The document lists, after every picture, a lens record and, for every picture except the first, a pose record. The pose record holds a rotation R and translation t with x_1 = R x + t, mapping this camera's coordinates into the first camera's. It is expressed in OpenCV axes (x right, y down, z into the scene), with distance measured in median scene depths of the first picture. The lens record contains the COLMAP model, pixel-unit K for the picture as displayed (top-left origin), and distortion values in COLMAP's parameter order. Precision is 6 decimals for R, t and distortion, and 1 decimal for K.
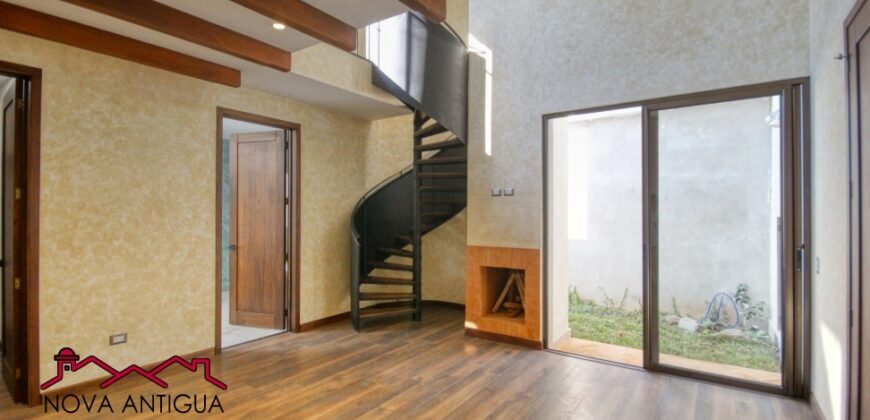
lens RADIAL K [[401.6, 0, 460.6], [0, 401.6, 211.1], [0, 0, 1]] dist [0.001442, -0.006616]
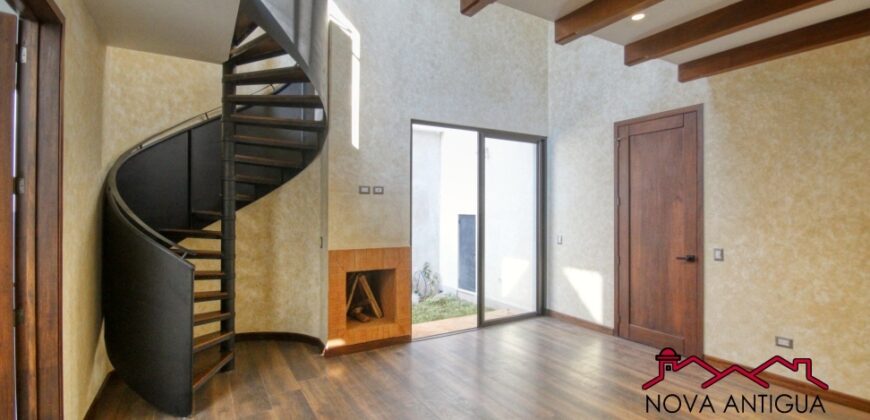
lens RADIAL K [[401.6, 0, 437.5], [0, 401.6, 210.2], [0, 0, 1]] dist [0.001442, -0.006616]
pose [[0.426207, 0.000608, 0.904625, -0.688738], [-0.006056, 0.999979, 0.002181, -0.002707], [-0.904605, -0.006408, 0.426202, 0.464661]]
